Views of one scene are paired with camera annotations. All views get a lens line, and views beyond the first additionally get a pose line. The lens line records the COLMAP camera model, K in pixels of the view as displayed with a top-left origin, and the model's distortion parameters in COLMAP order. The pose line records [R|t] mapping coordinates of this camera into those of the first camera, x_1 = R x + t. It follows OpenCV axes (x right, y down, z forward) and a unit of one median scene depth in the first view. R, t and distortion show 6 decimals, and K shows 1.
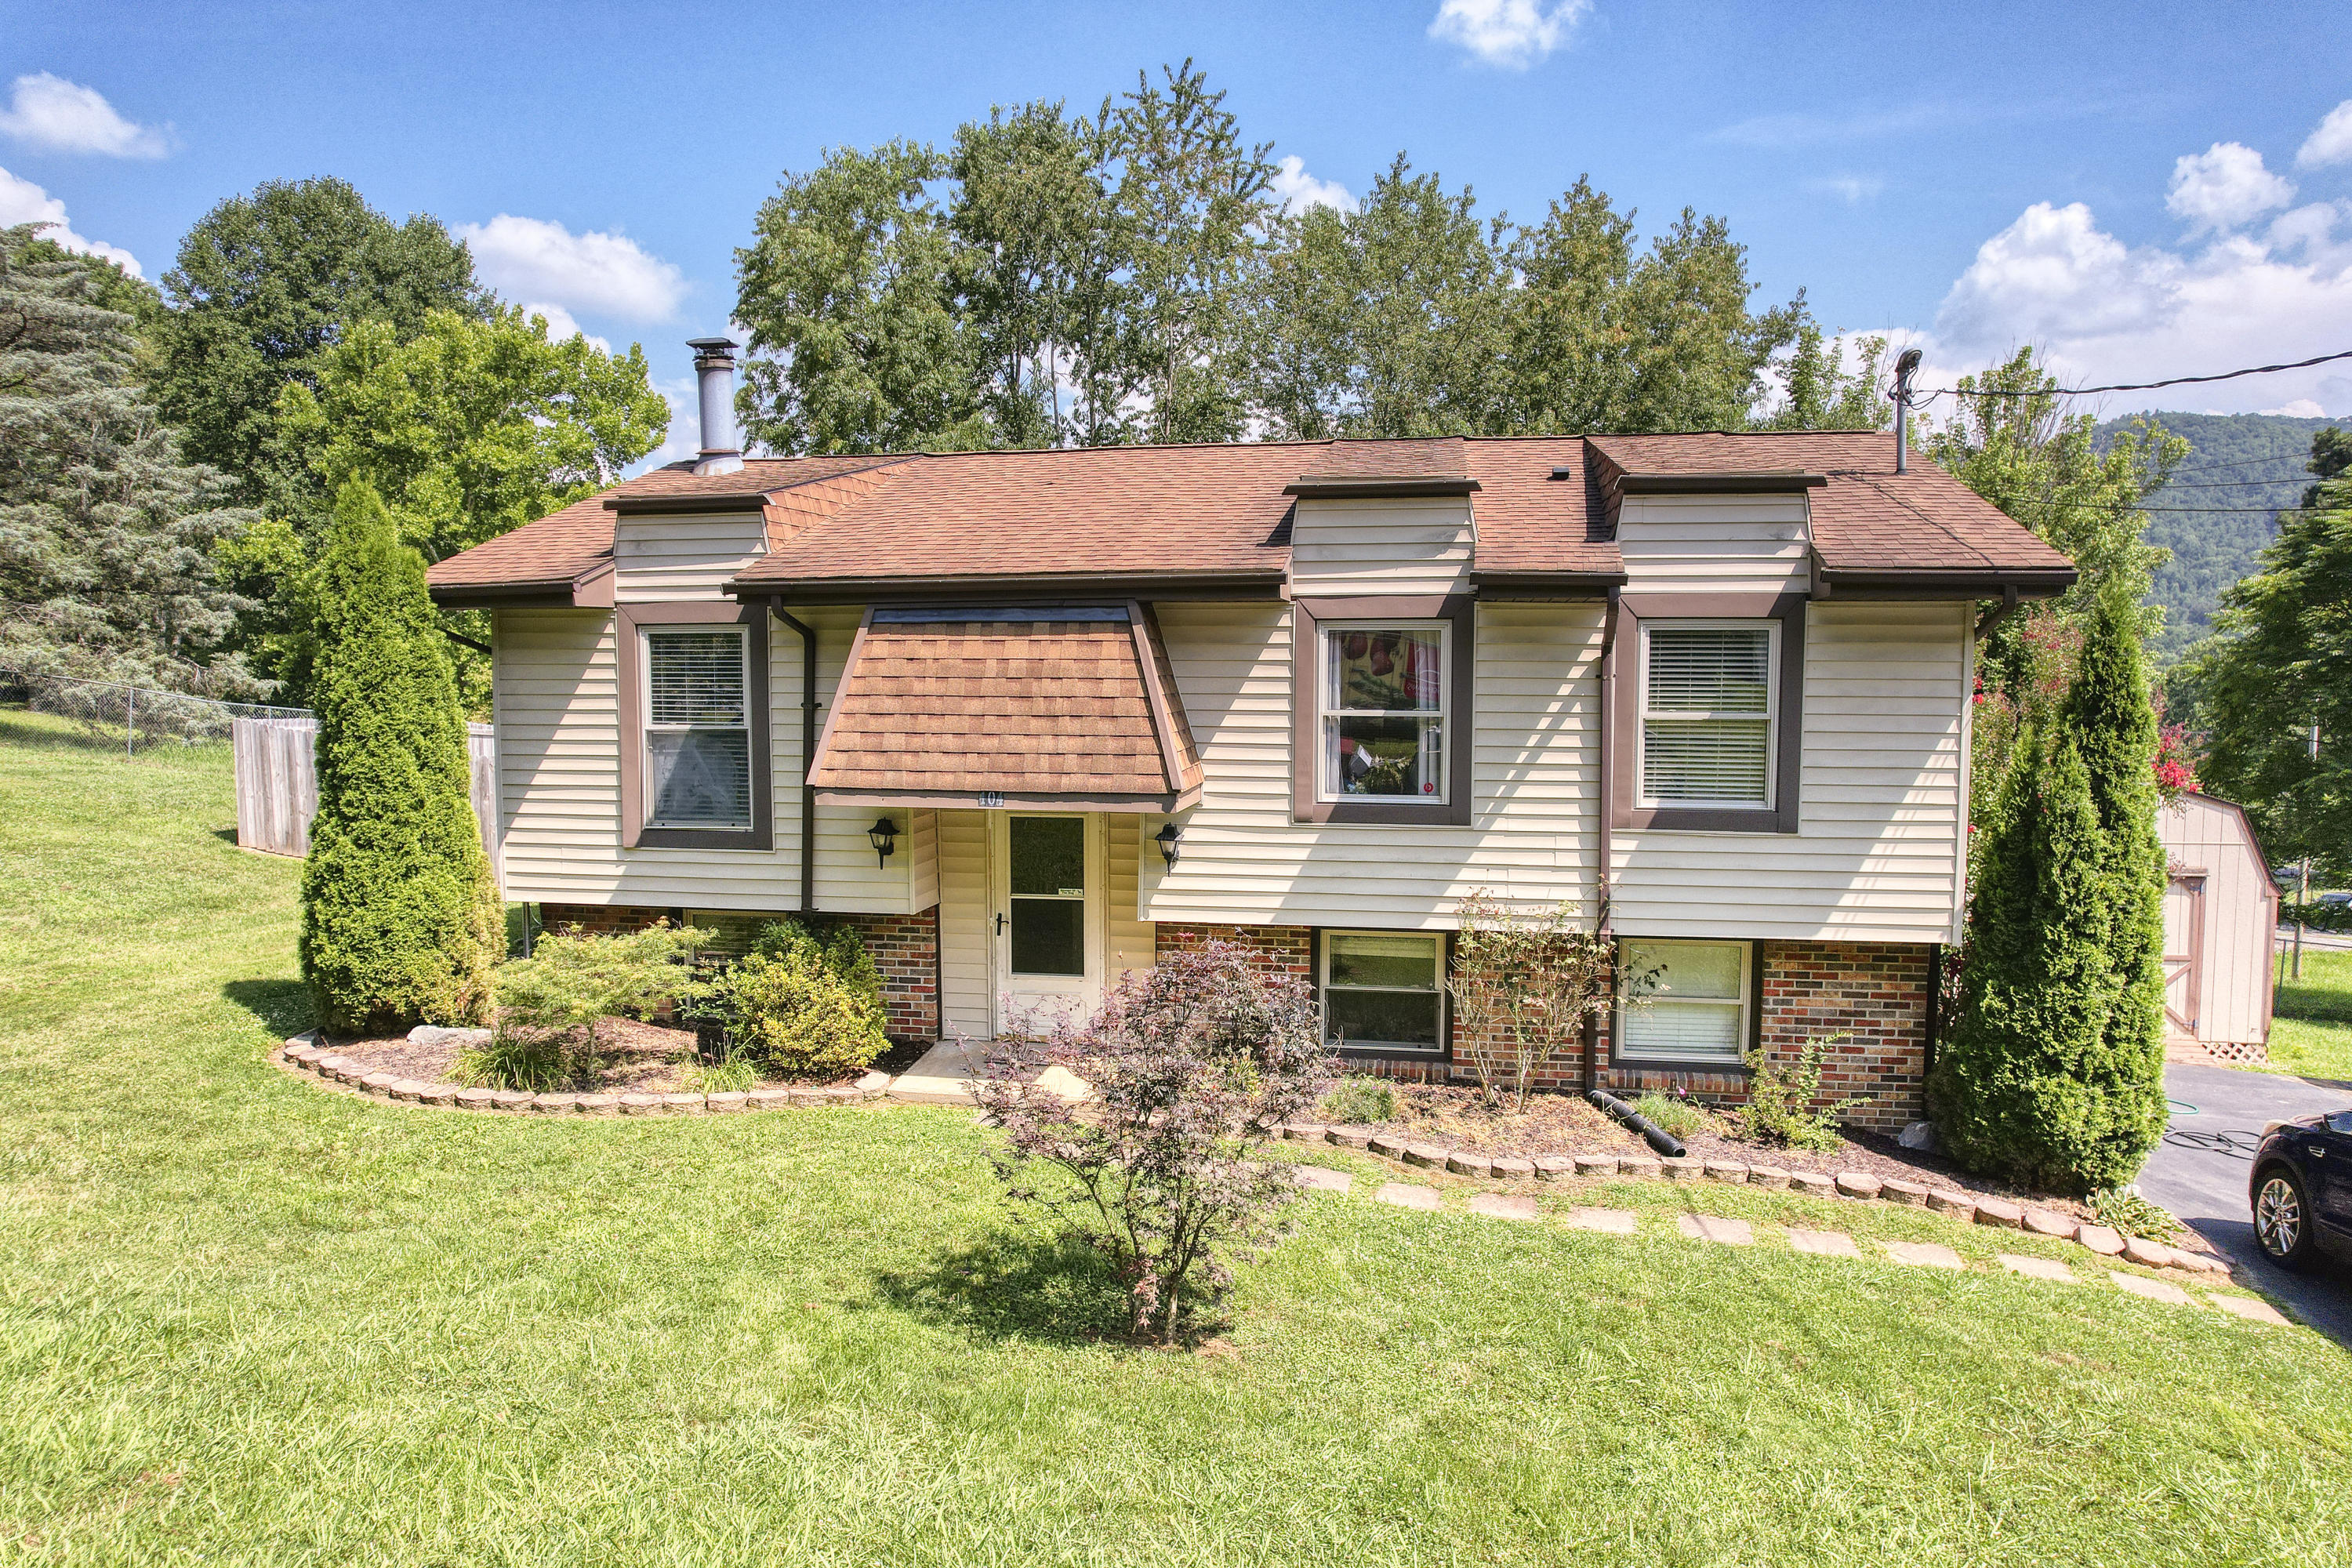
lens RADIAL K [[1513.0, 0, 1190.4], [0, 1513.0, 794.2], [0, 0, 1]] dist [-0.085608, 0.078168]
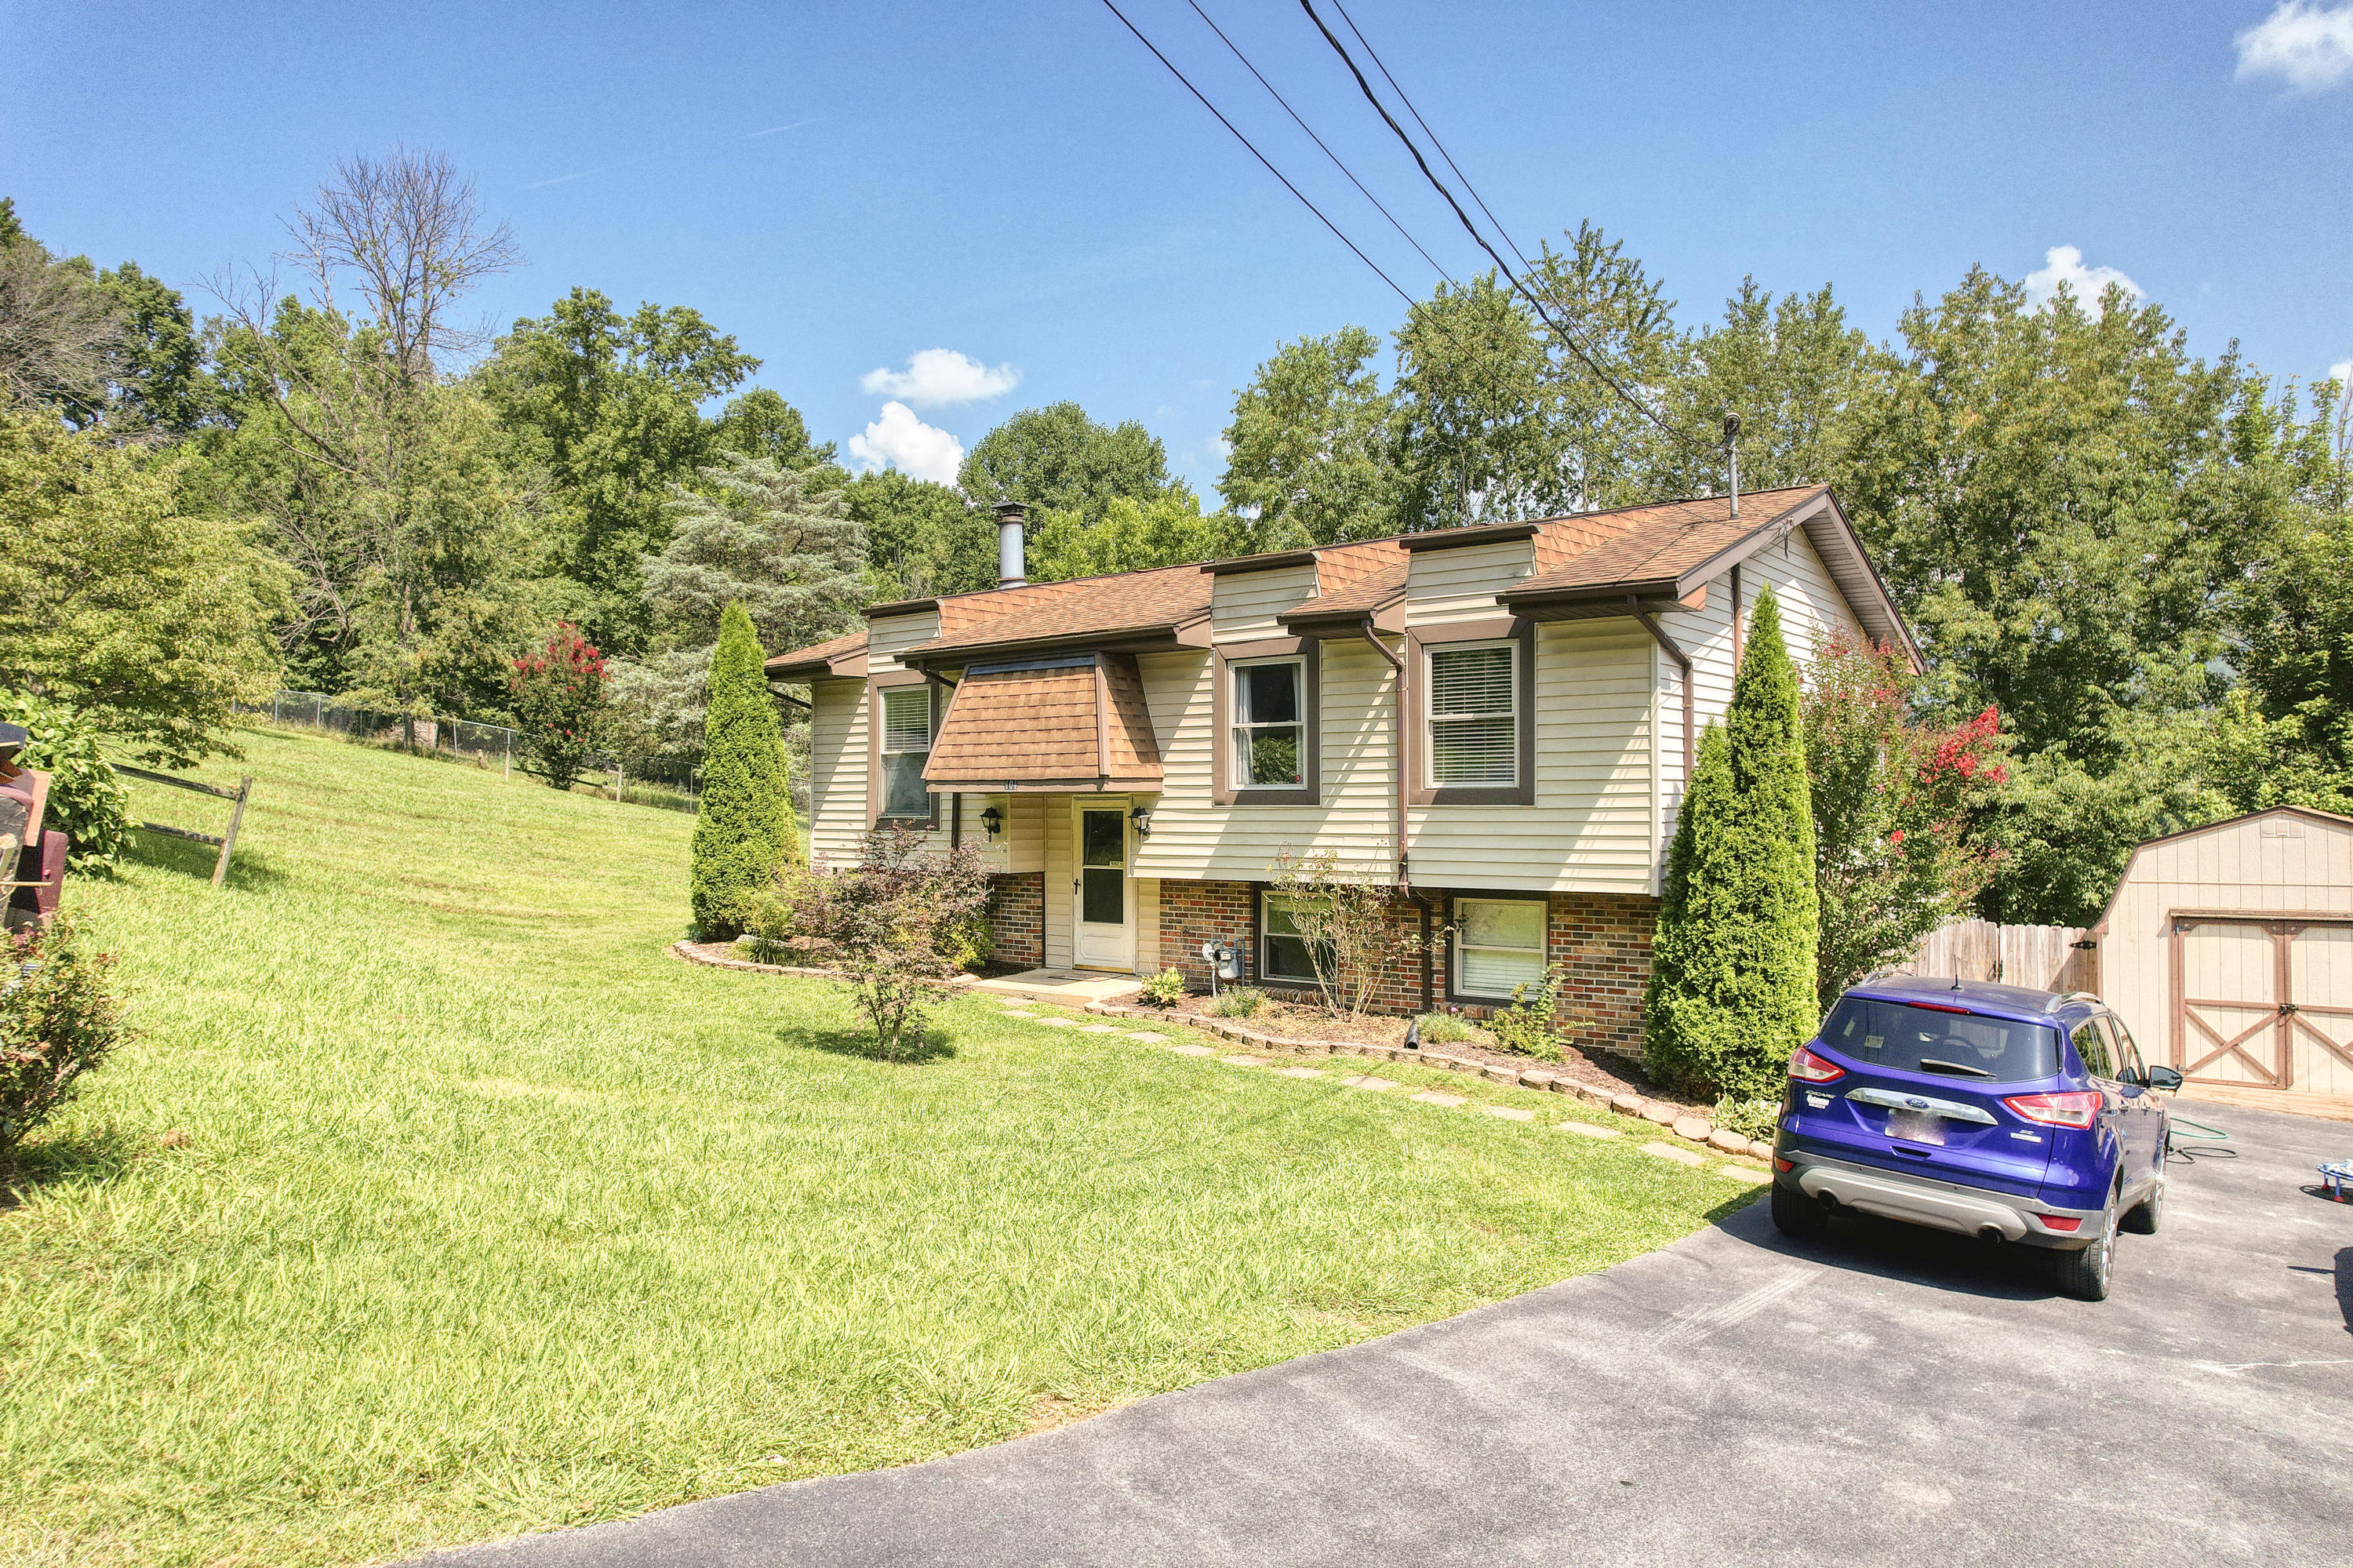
lens RADIAL K [[1478.9, 0, 1204.1], [0, 1478.9, 809.0], [0, 0, 1]] dist [-0.064714, 0.047692]
pose [[0.890204, -0.001442, -0.455559, 0.685285], [-0.036636, 0.996530, -0.074744, 0.125306], [0.454086, 0.083228, 0.887062, -0.215588]]
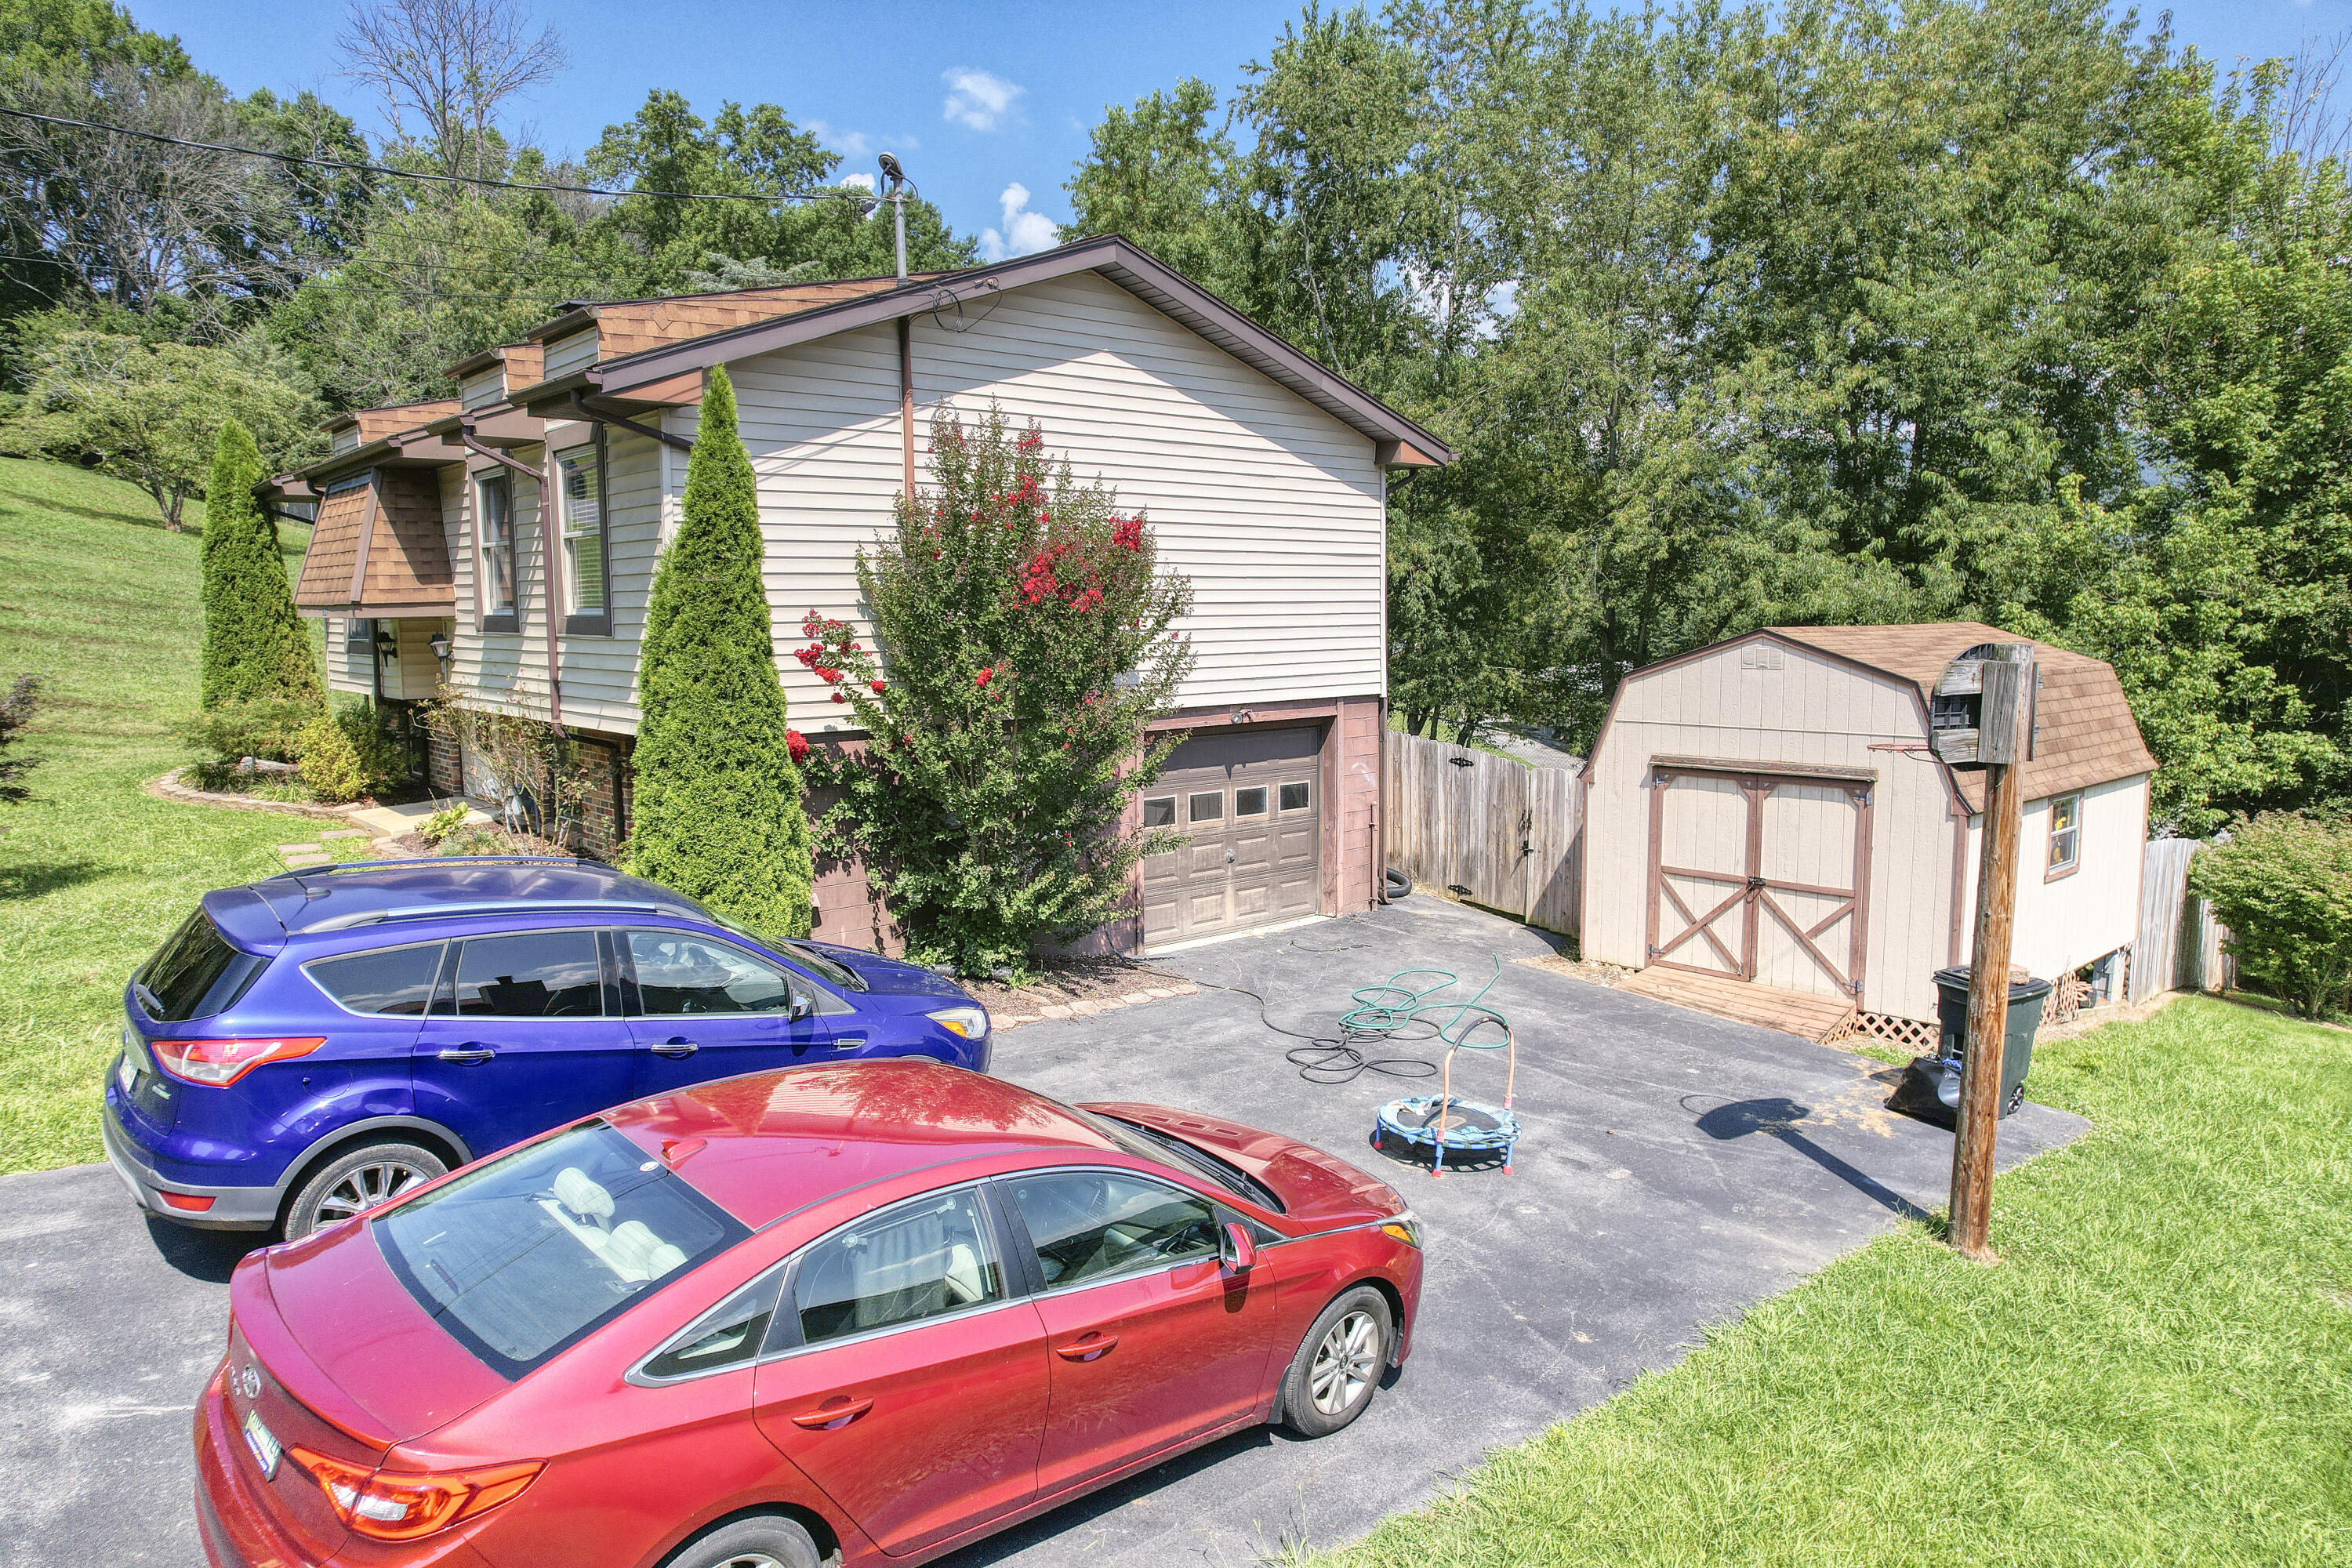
lens RADIAL K [[1476.5, 0, 1210.8], [0, 1476.5, 774.8], [0, 0, 1]] dist [-0.004255, -0.001068]
pose [[0.787890, 0.063685, -0.612514, 1.369828], [-0.045352, 0.997938, 0.045422, 0.055305], [0.614144, -0.008009, 0.789153, 0.383727]]
